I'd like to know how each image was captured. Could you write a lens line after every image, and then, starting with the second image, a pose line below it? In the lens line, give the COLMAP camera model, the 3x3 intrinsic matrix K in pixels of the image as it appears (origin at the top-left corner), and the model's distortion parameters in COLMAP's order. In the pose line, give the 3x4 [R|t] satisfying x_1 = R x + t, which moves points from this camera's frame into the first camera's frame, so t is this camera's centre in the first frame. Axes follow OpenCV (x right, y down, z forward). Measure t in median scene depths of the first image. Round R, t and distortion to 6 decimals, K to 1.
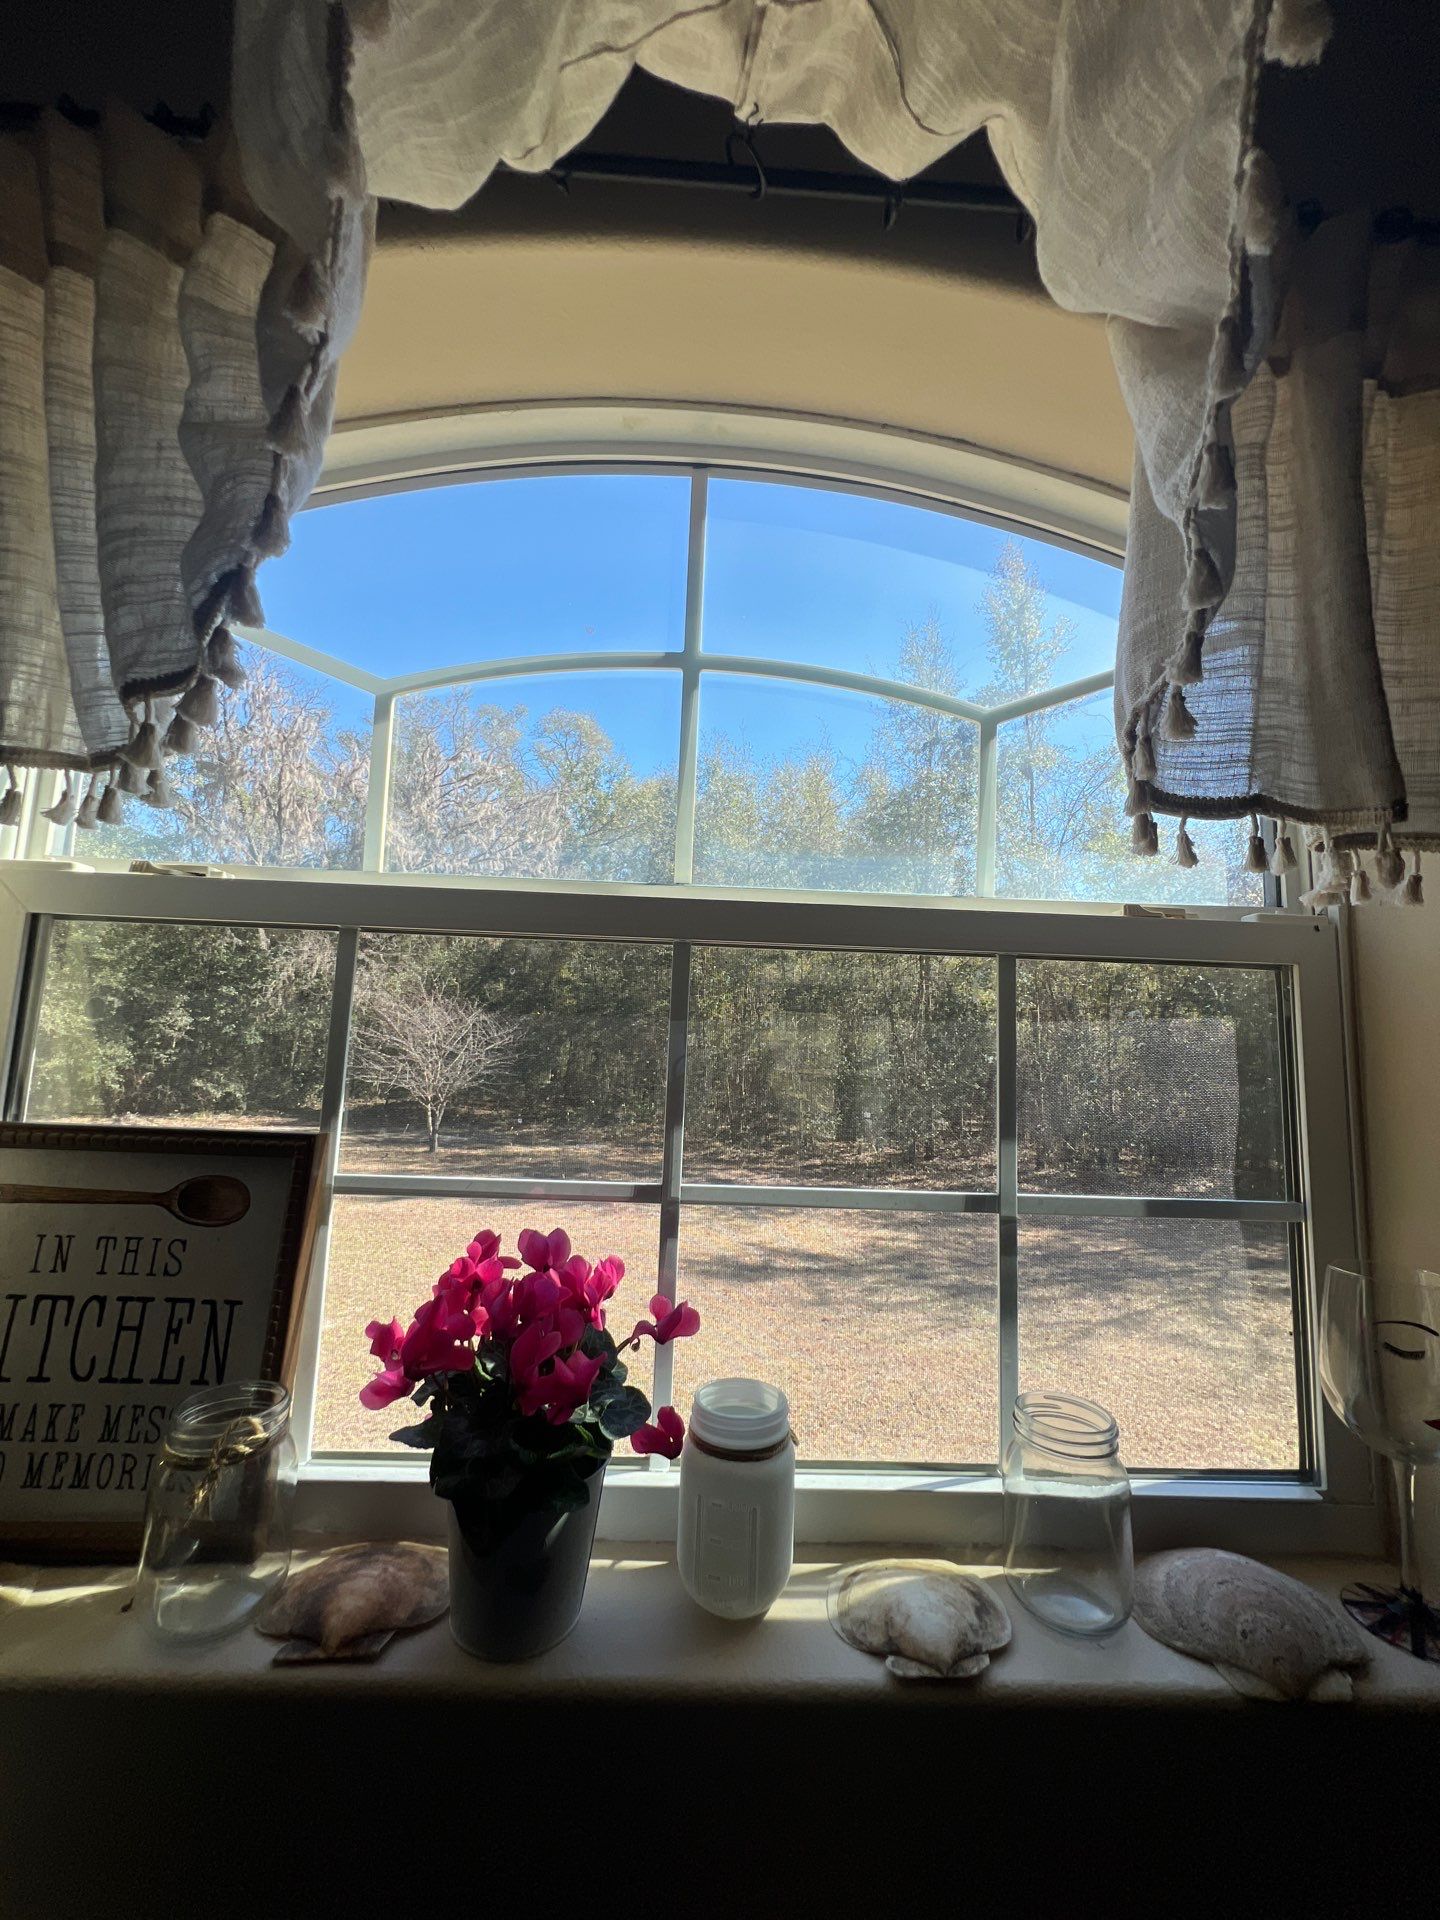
lens RADIAL K [[770.5, 0, 722.3], [0, 770.5, 959.8], [0, 0, 1]] dist [0.001152, 0.000509]
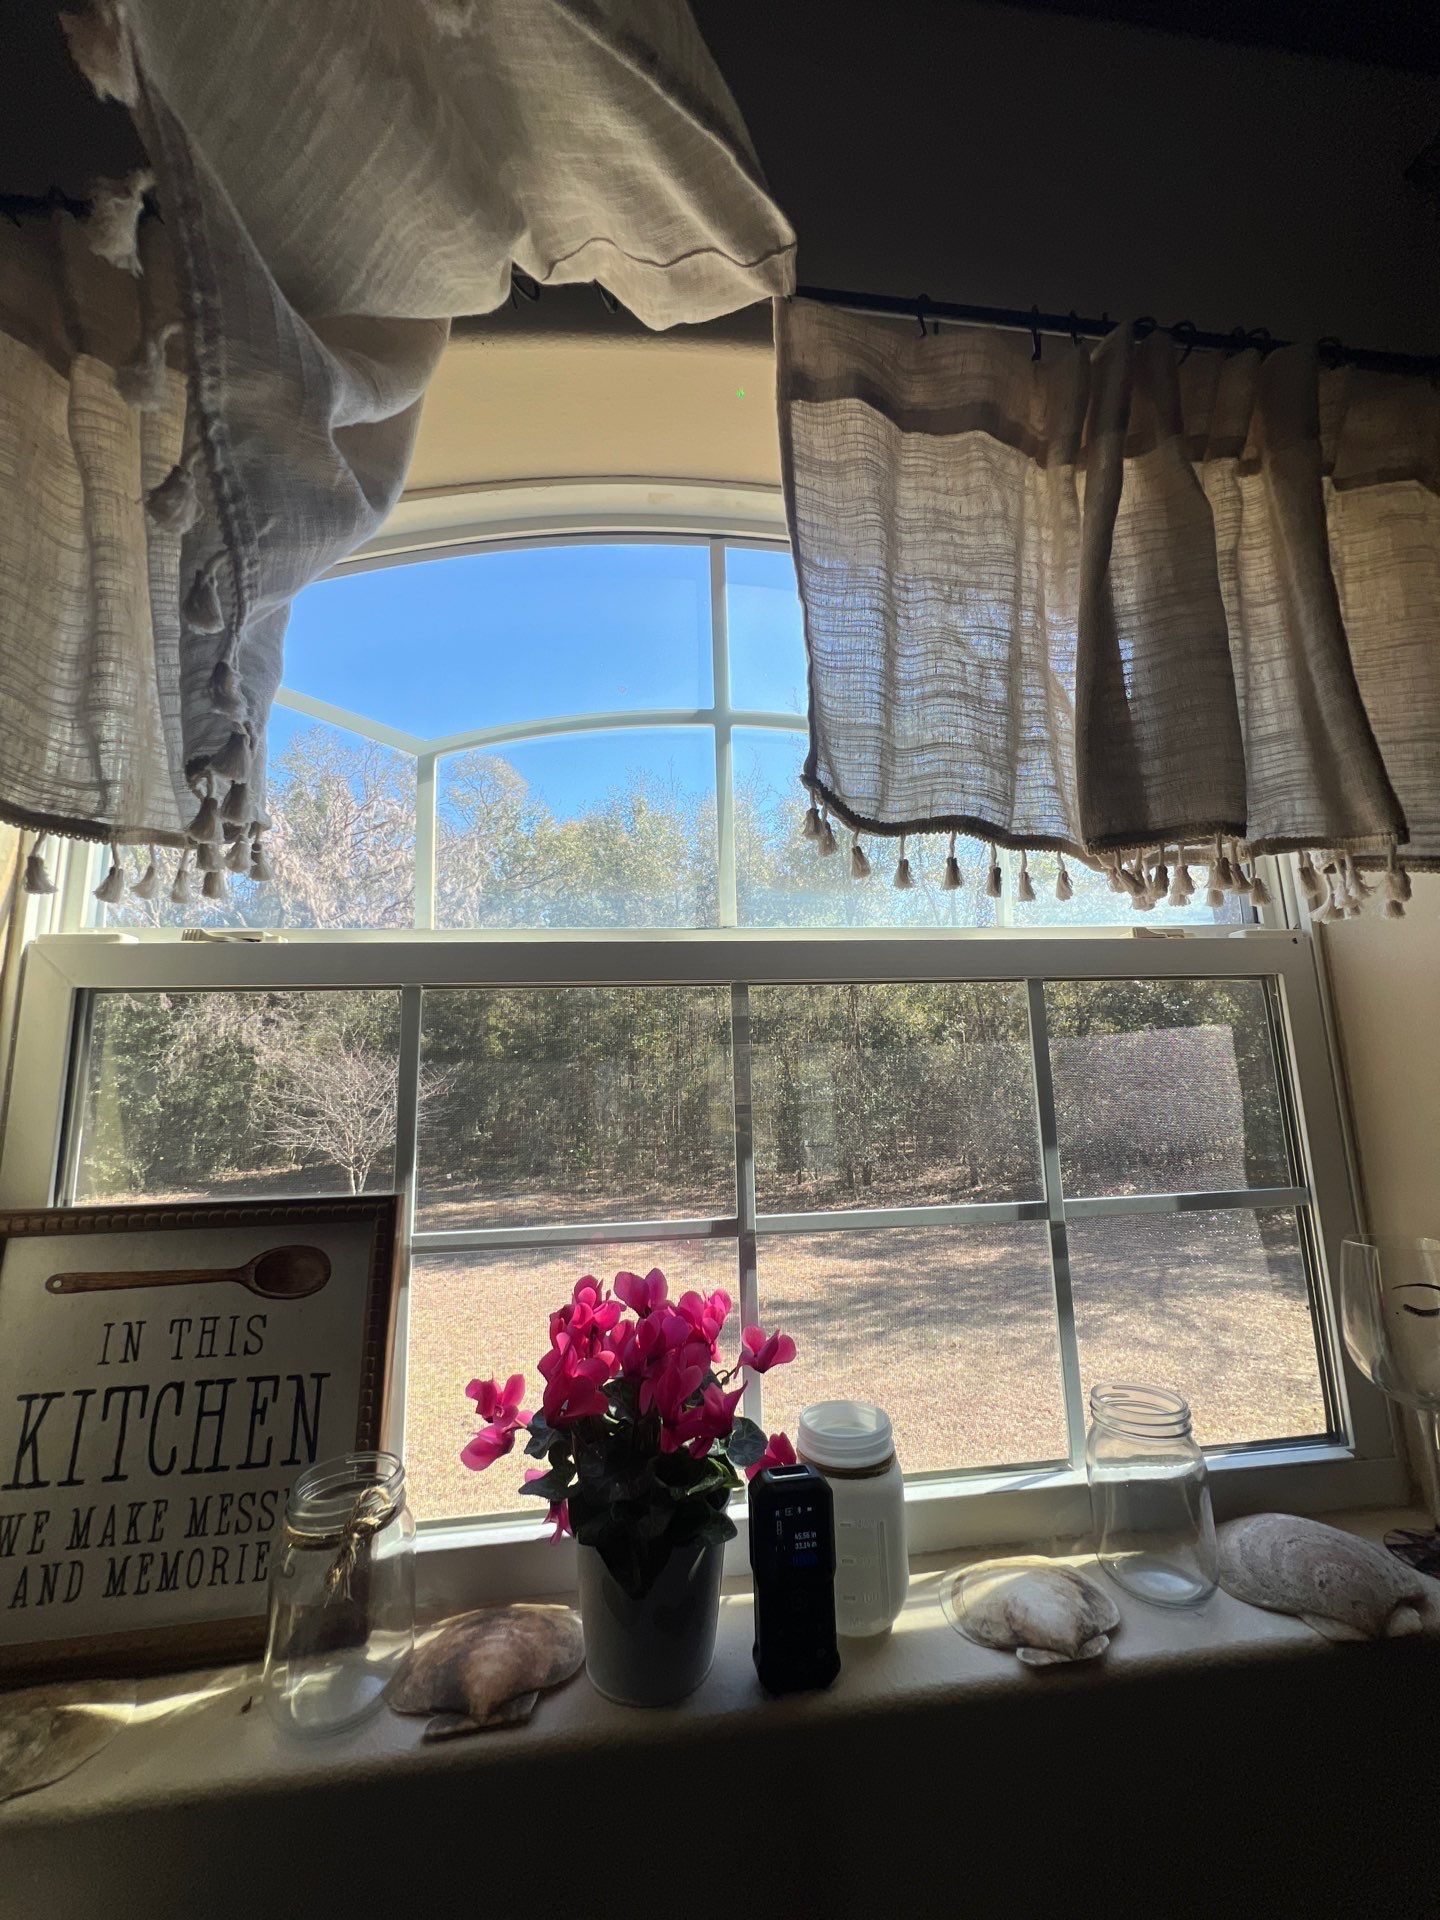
lens RADIAL K [[770.5, 0, 720.3], [0, 770.5, 960.3], [0, 0, 1]] dist [0.001152, 0.000509]
pose [[0.993968, -0.050467, 0.097364, -0.198346], [0.054886, 0.997555, -0.043255, -0.010219], [-0.094943, 0.048338, 0.994308, -0.045030]]
